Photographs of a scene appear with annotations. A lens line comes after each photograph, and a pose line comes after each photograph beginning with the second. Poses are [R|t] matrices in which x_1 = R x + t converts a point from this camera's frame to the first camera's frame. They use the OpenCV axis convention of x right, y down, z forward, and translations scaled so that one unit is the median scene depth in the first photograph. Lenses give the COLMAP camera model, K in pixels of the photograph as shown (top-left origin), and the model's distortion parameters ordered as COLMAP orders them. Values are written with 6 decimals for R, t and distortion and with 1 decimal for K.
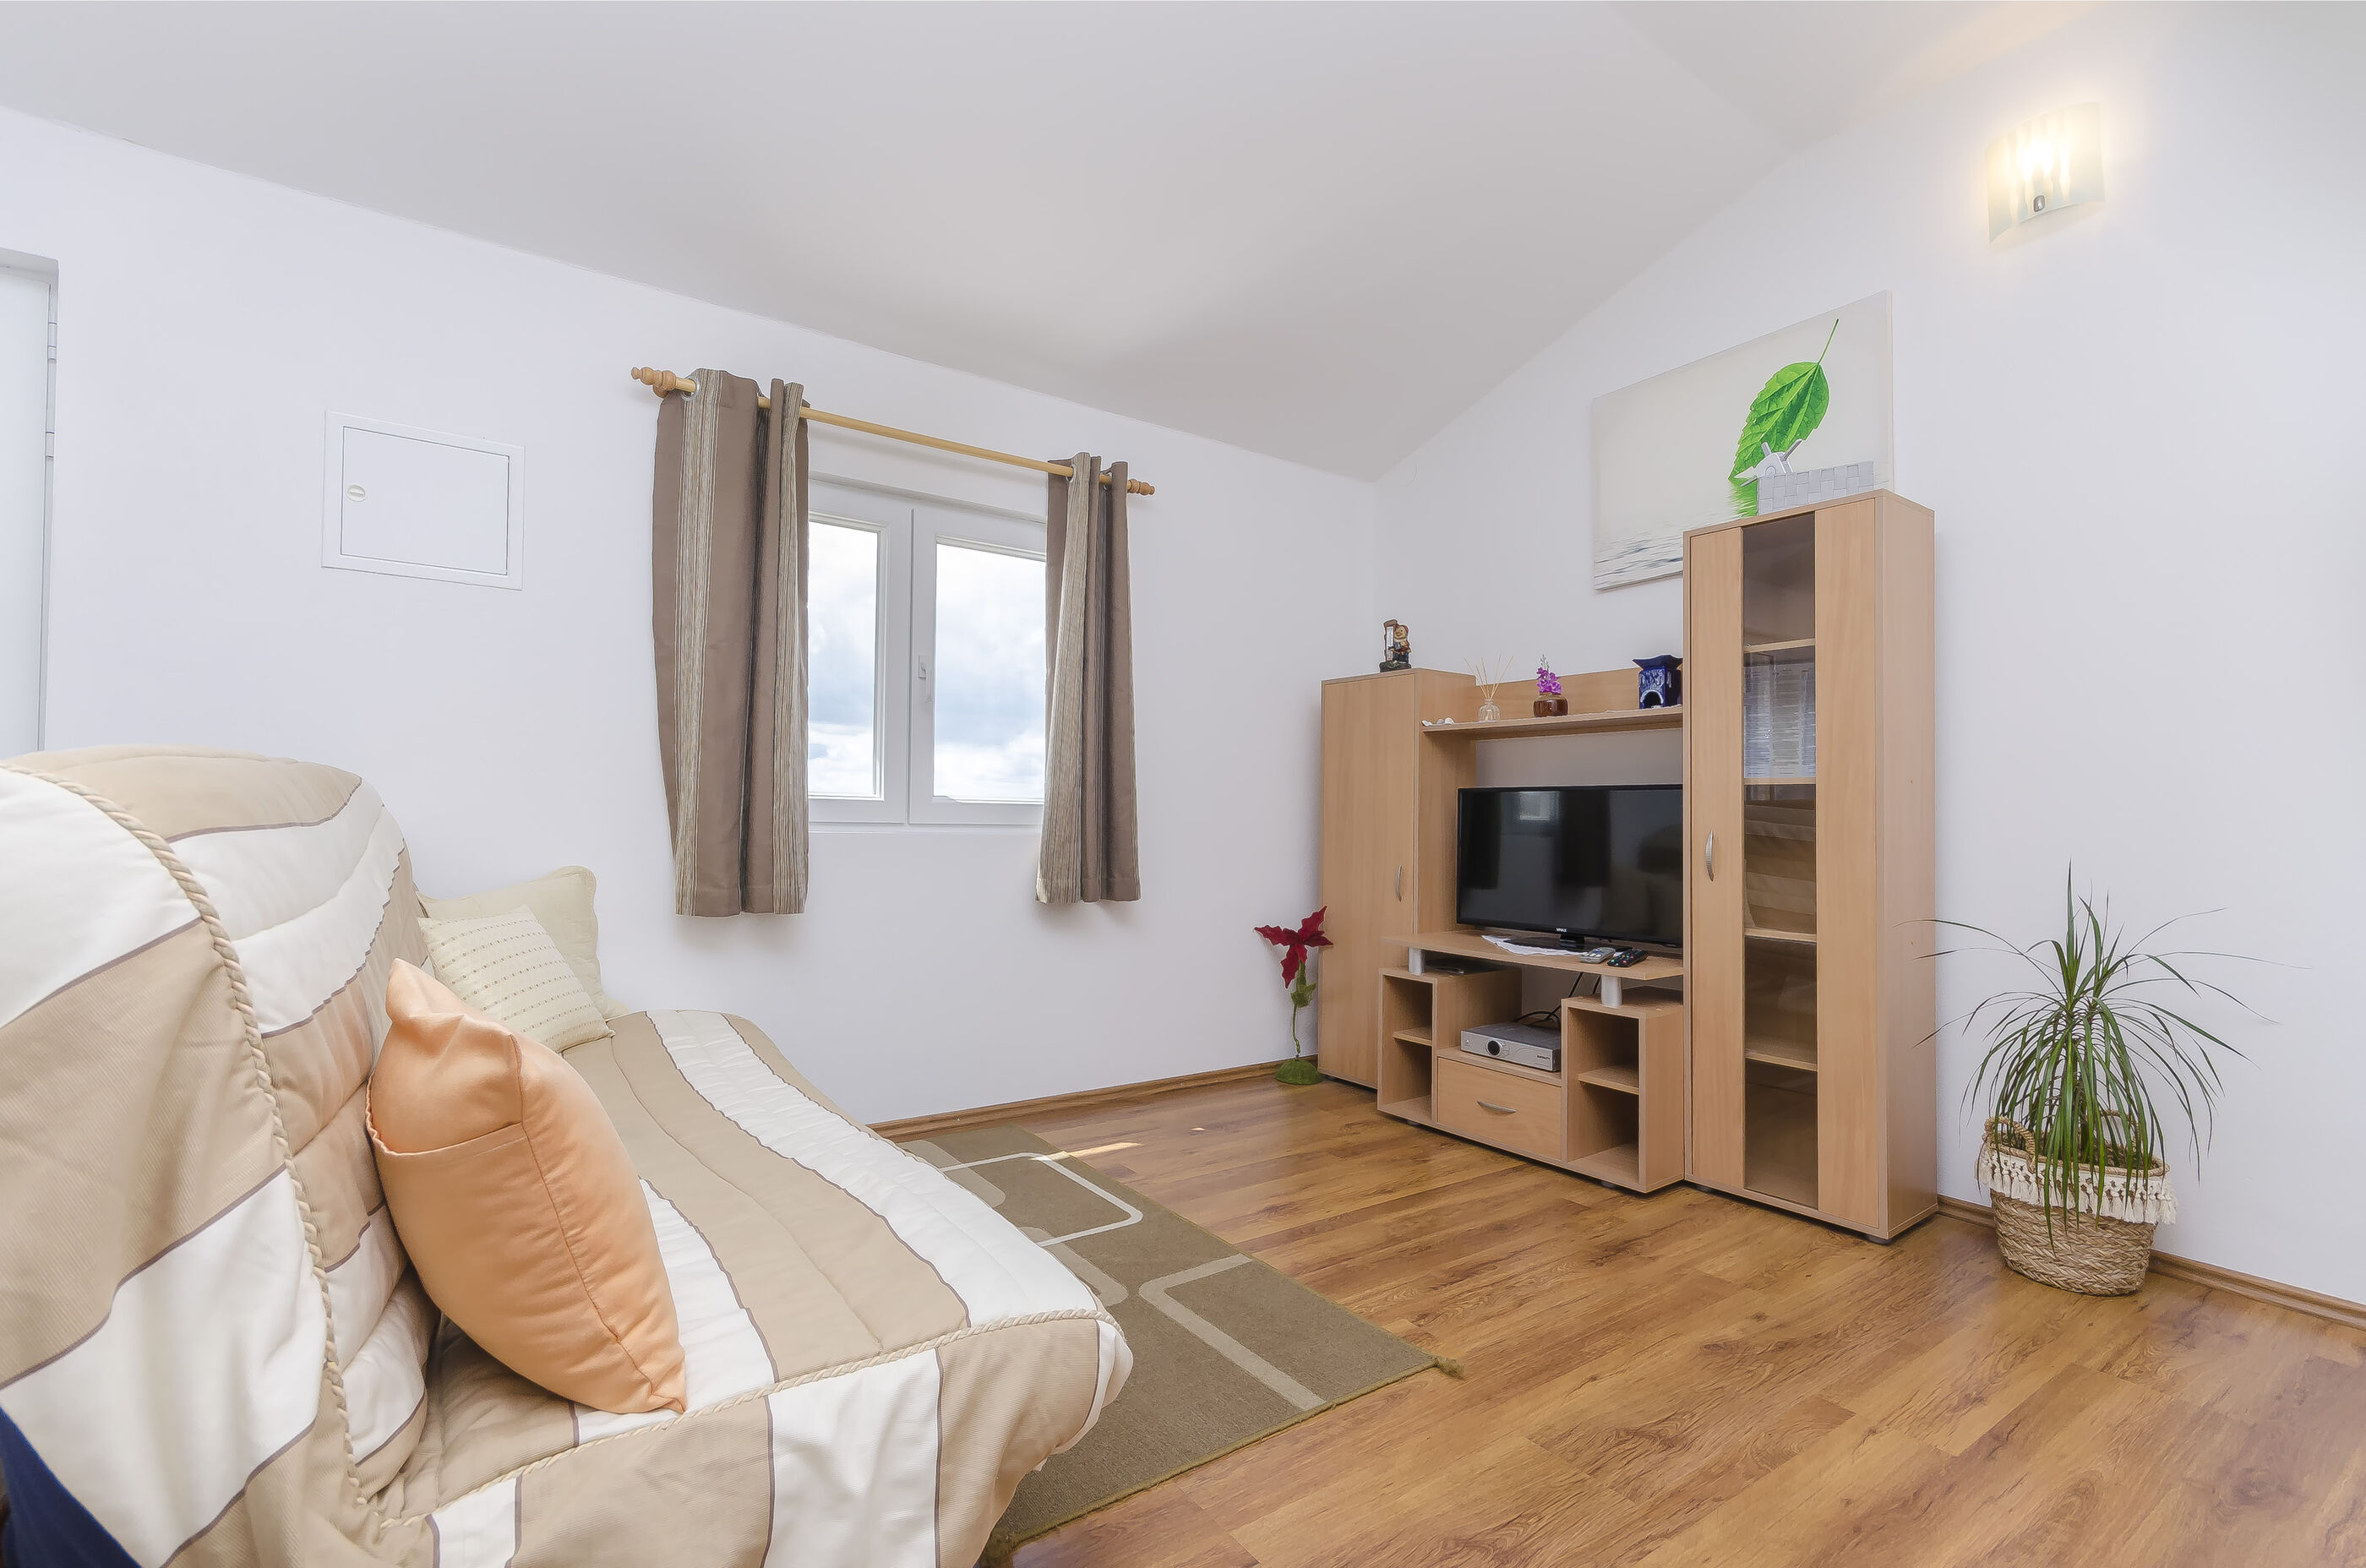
lens RADIAL K [[1038.2, 0, 1181.4], [0, 1038.2, 792.6], [0, 0, 1]] dist [0.011211, -0.000289]
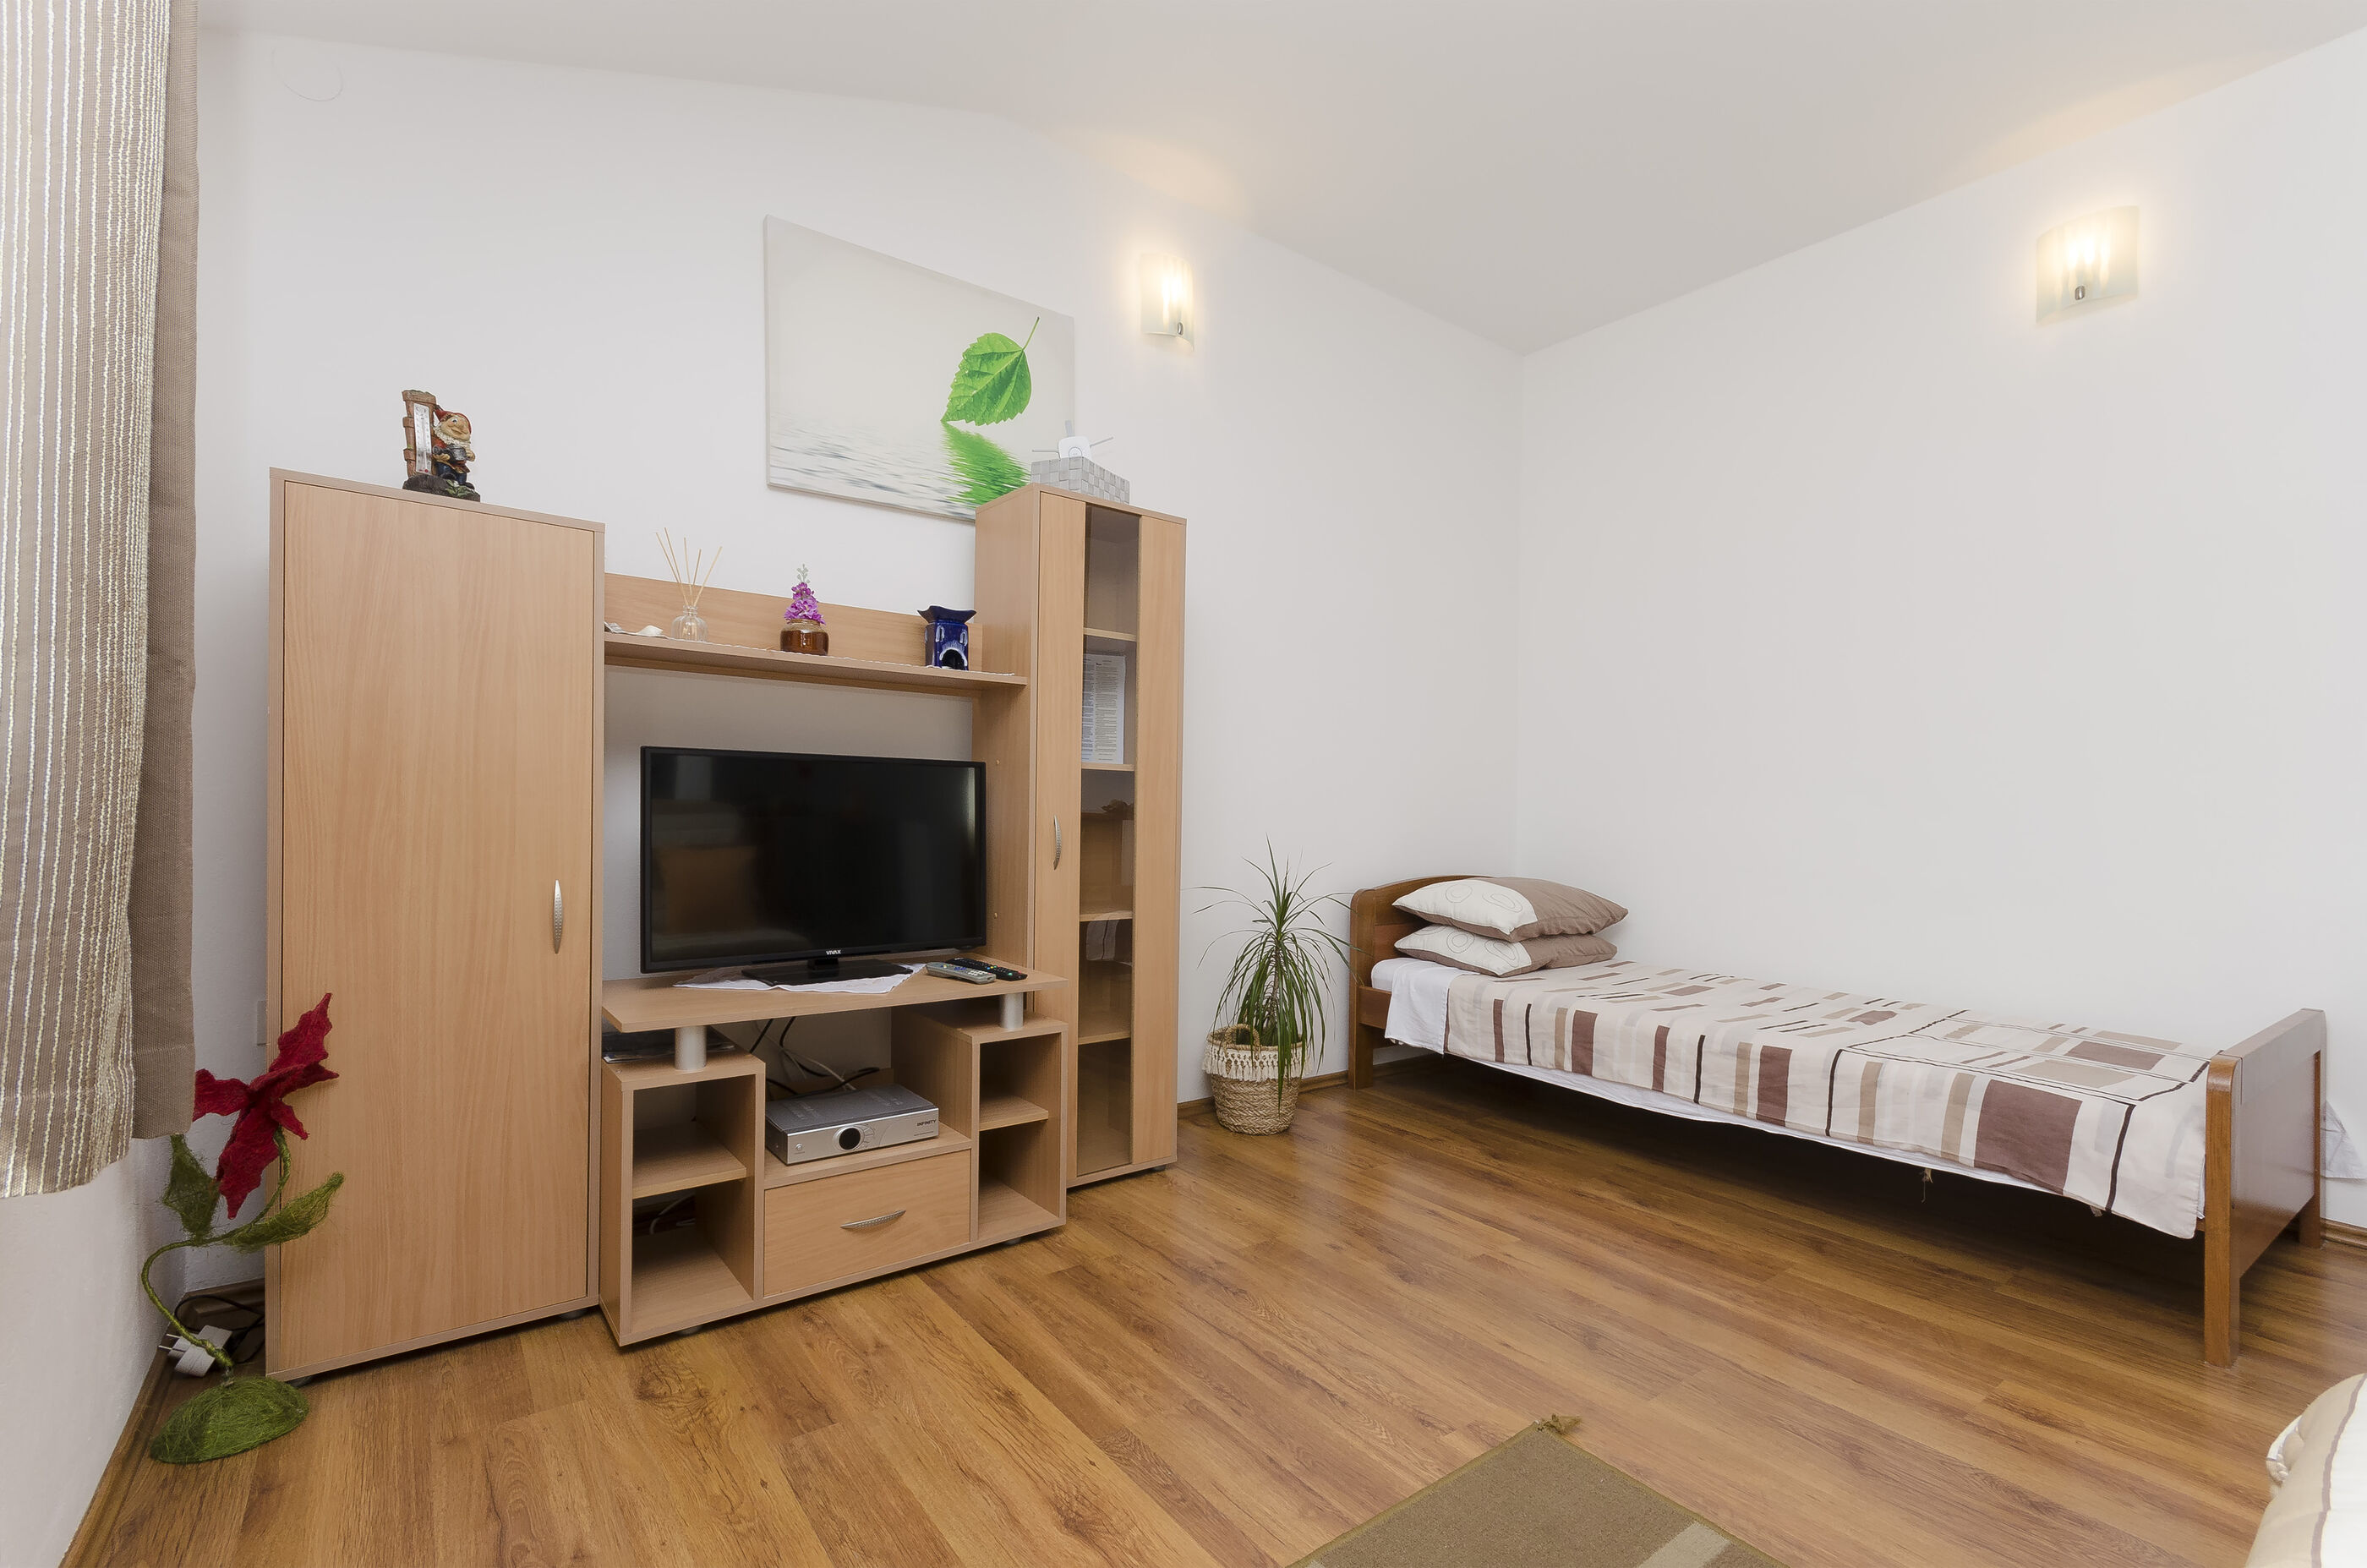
lens RADIAL K [[1038.7, 0, 1175.8], [0, 1038.7, 796.1], [0, 0, 1]] dist [0.011211, -0.000289]
pose [[-0.022476, -0.006192, 0.999728, -0.400311], [-0.047255, 0.998870, 0.005124, 0.008668], [-0.998630, -0.047127, -0.022743, 0.847351]]
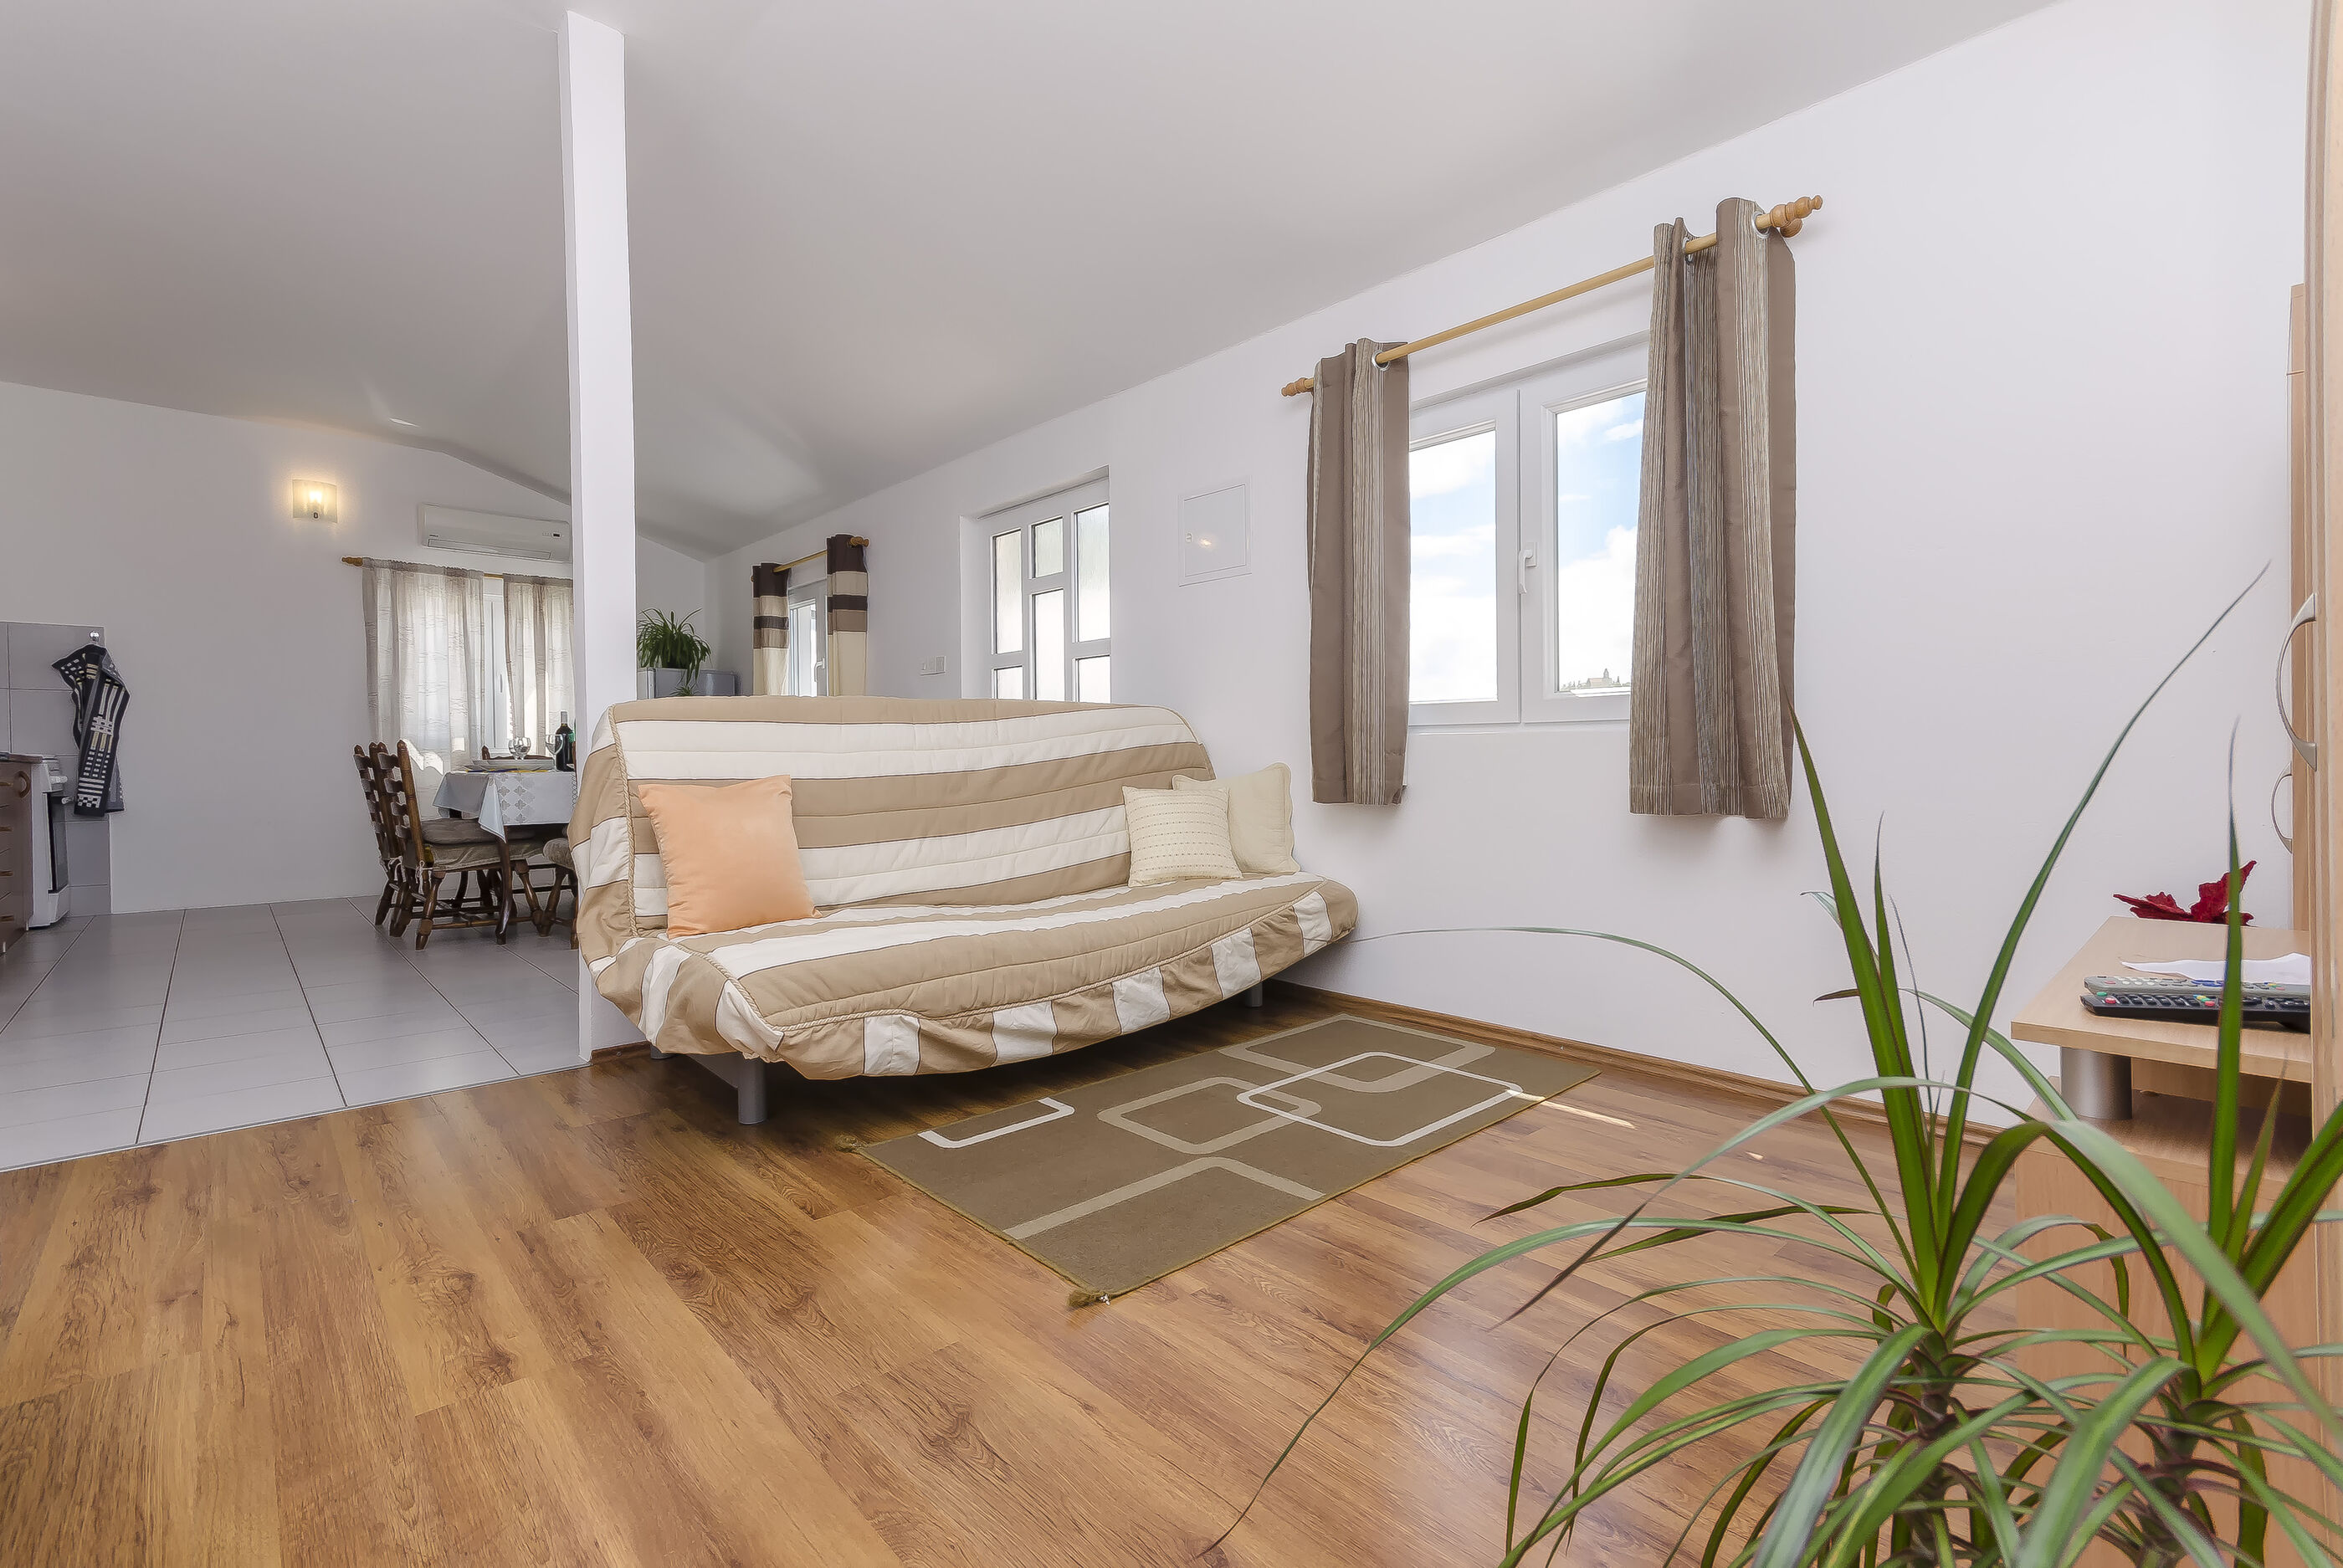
lens RADIAL K [[1050.8, 0, 1179.8], [0, 1050.8, 772.7], [0, 0, 1]] dist [-0.004892, -0.000244]
pose [[0.129167, -0.004507, -0.991613, 0.697134], [0.032136, 0.999483, -0.000356, 0.070704], [0.991102, -0.031821, 0.129245, 0.601130]]
